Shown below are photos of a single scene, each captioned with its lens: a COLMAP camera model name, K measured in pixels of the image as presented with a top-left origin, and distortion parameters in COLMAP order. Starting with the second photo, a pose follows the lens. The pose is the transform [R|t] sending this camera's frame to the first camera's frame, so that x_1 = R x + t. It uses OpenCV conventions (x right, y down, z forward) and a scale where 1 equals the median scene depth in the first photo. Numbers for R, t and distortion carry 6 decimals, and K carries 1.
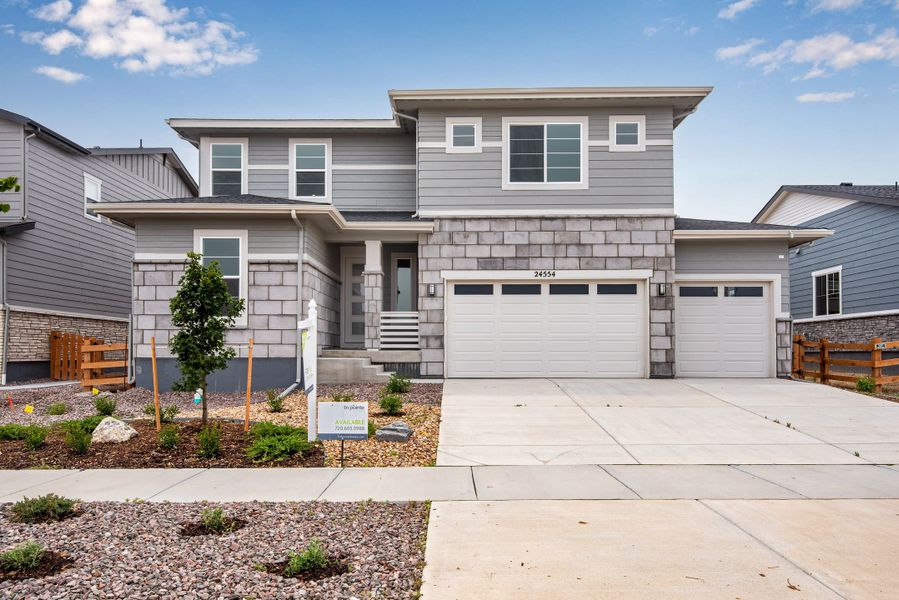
lens RADIAL K [[662.0, 0, 451.0], [0, 662.0, 346.3], [0, 0, 1]] dist [0.001223, -0.003711]
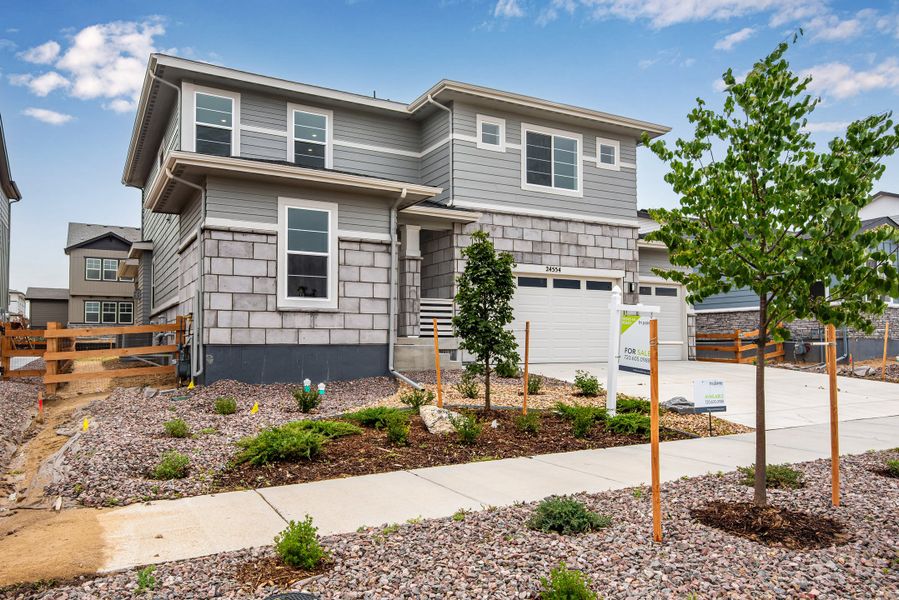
lens RADIAL K [[666.8, 0, 477.8], [0, 666.8, 326.3], [0, 0, 1]] dist [0.000047, -0.000741]
pose [[0.859730, 0.012267, 0.510602, -0.536687], [-0.001626, 0.999772, -0.021281, 0.010456], [-0.510747, 0.017465, 0.859554, 0.103782]]
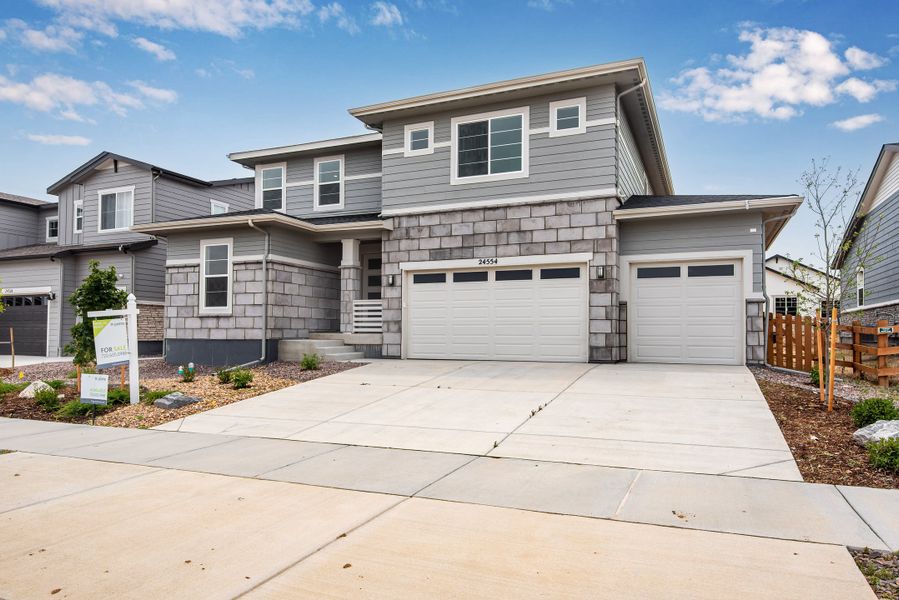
lens RADIAL K [[598.5, 0, 448.4], [0, 598.5, 326.1], [0, 0, 1]] dist [-0.003742, -0.000713]
pose [[0.921760, -0.002205, -0.387754, 0.451464], [-0.000169, 0.999981, -0.006090, -0.000878], [0.387760, 0.005679, 0.921743, 0.099270]]
